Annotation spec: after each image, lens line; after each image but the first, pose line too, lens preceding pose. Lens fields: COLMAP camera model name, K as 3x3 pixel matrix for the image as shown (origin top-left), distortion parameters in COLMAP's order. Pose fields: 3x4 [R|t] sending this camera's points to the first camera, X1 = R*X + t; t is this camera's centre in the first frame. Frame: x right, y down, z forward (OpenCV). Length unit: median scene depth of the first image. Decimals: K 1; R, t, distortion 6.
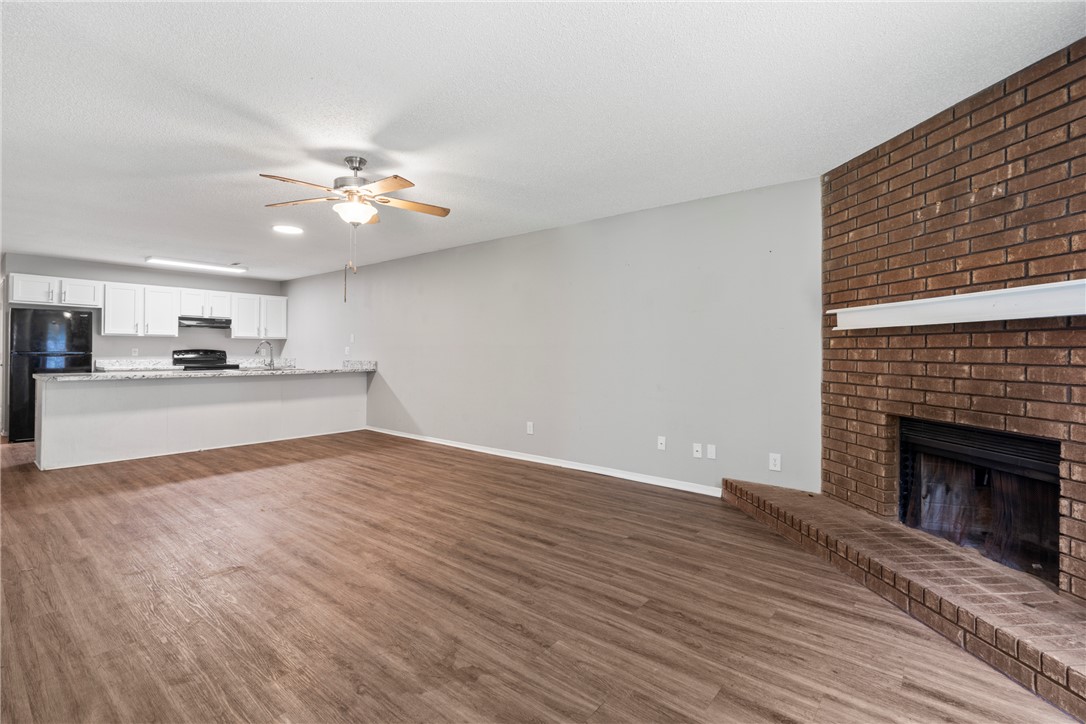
lens RADIAL K [[492.7, 0, 537.8], [0, 492.7, 348.0], [0, 0, 1]] dist [-0.003764, 0.000939]
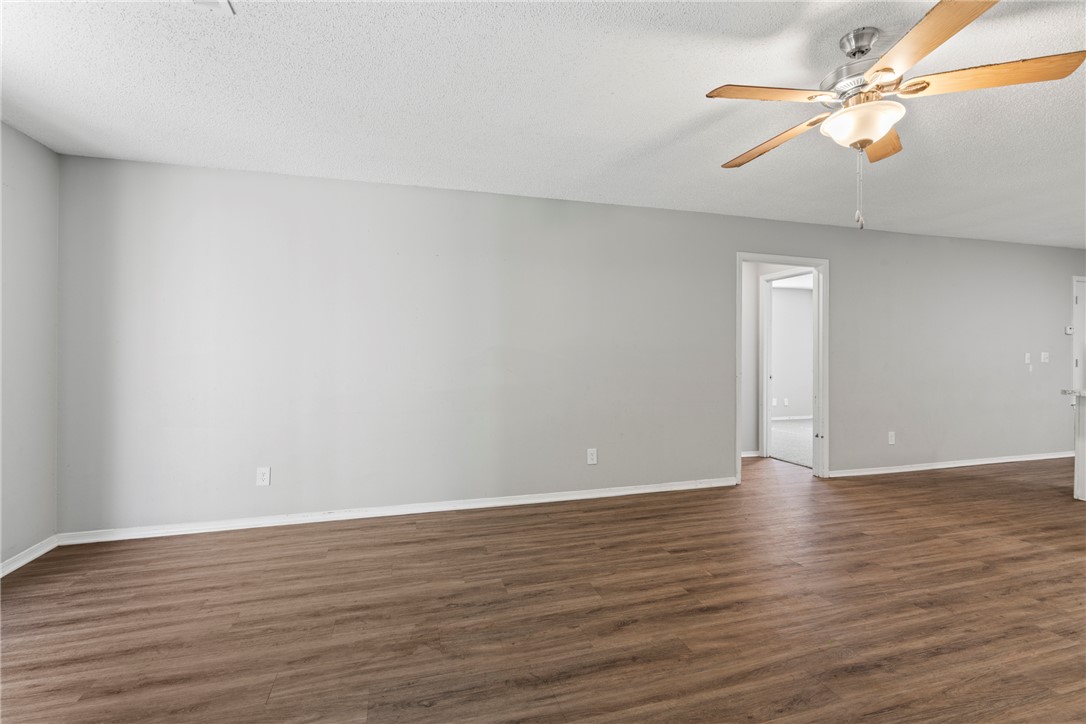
lens RADIAL K [[492.7, 0, 545.6], [0, 492.7, 360.8], [0, 0, 1]] dist [-0.003764, 0.000939]
pose [[-0.555210, 0.002076, -0.831708, 0.306960], [0.001043, 0.999998, 0.001800, 0.005853], [0.831709, 0.000132, -0.555211, 0.955073]]
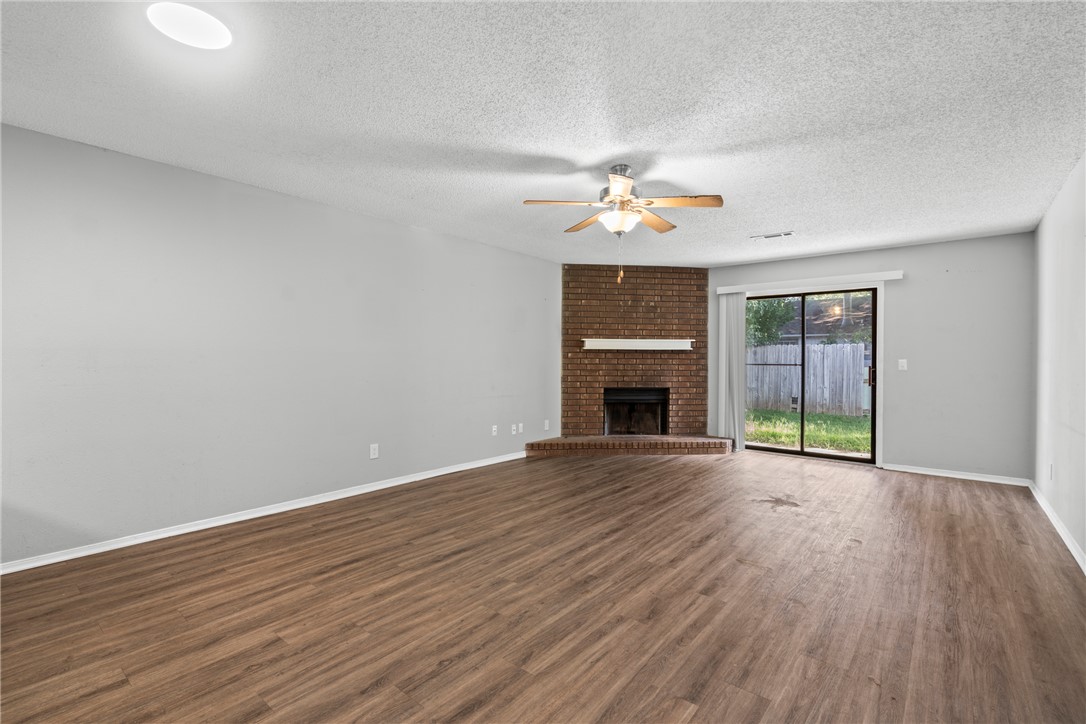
lens RADIAL K [[492.7, 0, 542.3], [0, 492.7, 361.4], [0, 0, 1]] dist [-0.003764, 0.000939]
pose [[-0.004172, -0.011000, 0.999931, -1.284910], [-0.013667, 0.999847, 0.010942, -0.004965], [-0.999898, -0.013621, -0.004322, 1.093746]]
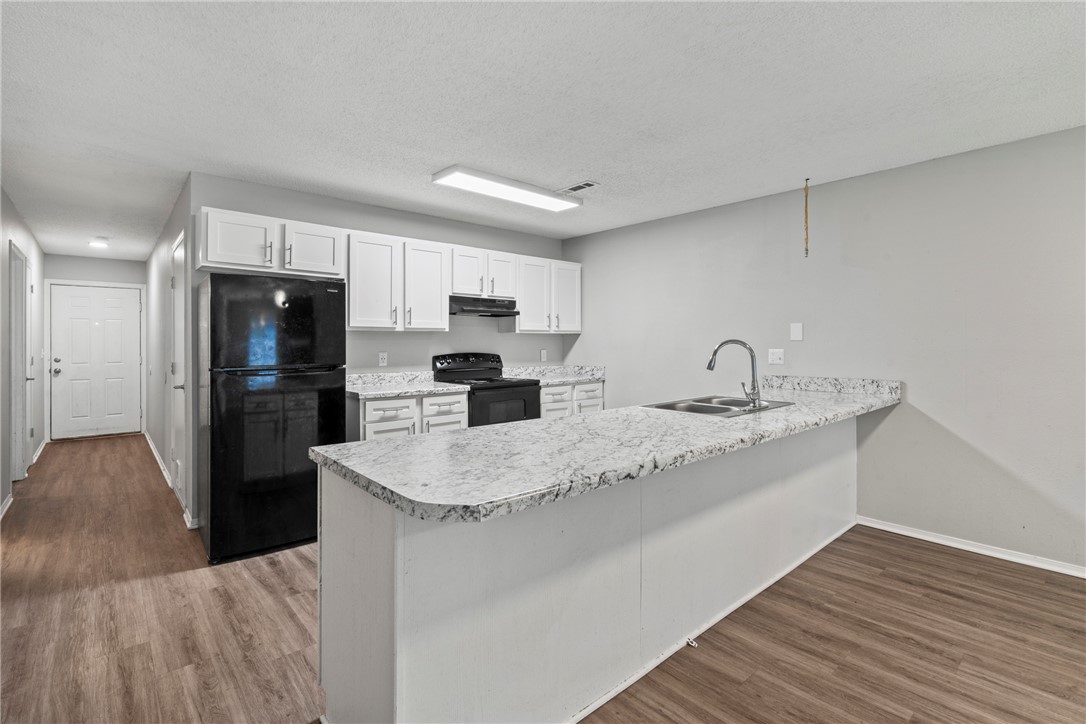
lens RADIAL K [[492.7, 0, 540.2], [0, 492.7, 344.6], [0, 0, 1]] dist [-0.003764, 0.000939]
pose [[0.988183, -0.004789, -0.153205, -1.209582], [0.006469, 0.999924, 0.010472, -0.029252], [0.153143, -0.011339, 0.988139, 1.025387]]
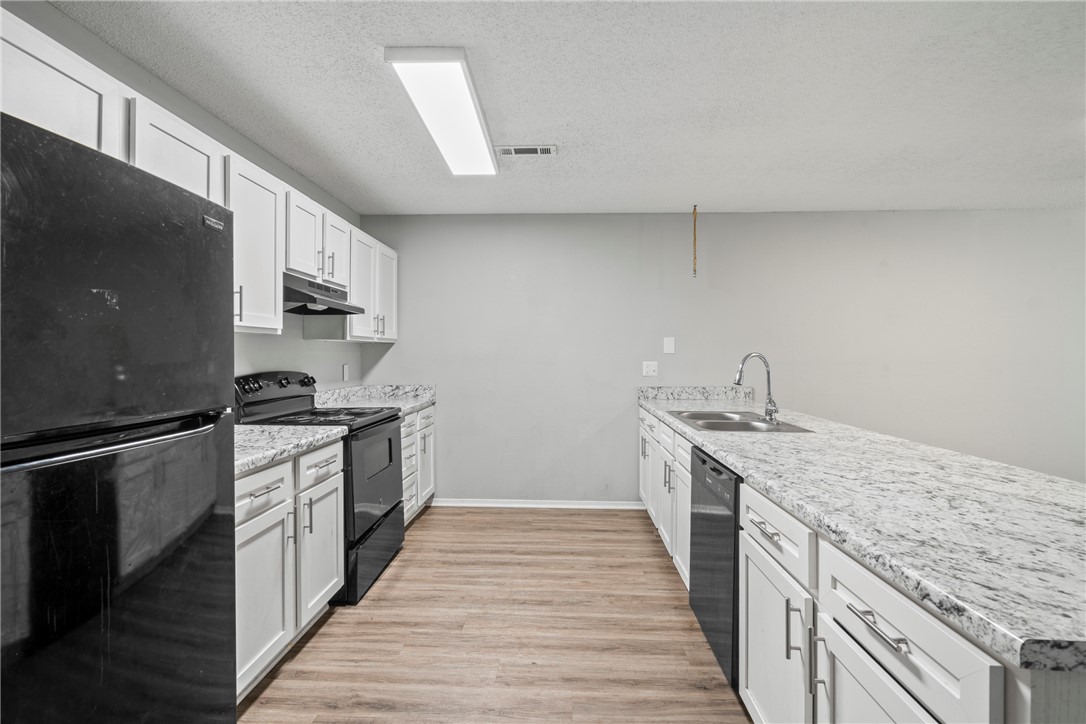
lens RADIAL K [[492.7, 0, 537.4], [0, 492.7, 356.4], [0, 0, 1]] dist [-0.003764, 0.000939]
pose [[0.801052, -0.005443, 0.598570, -1.761373], [-0.002458, 0.999920, 0.012382, -0.029754], [-0.598590, -0.011389, 0.800975, 1.434532]]
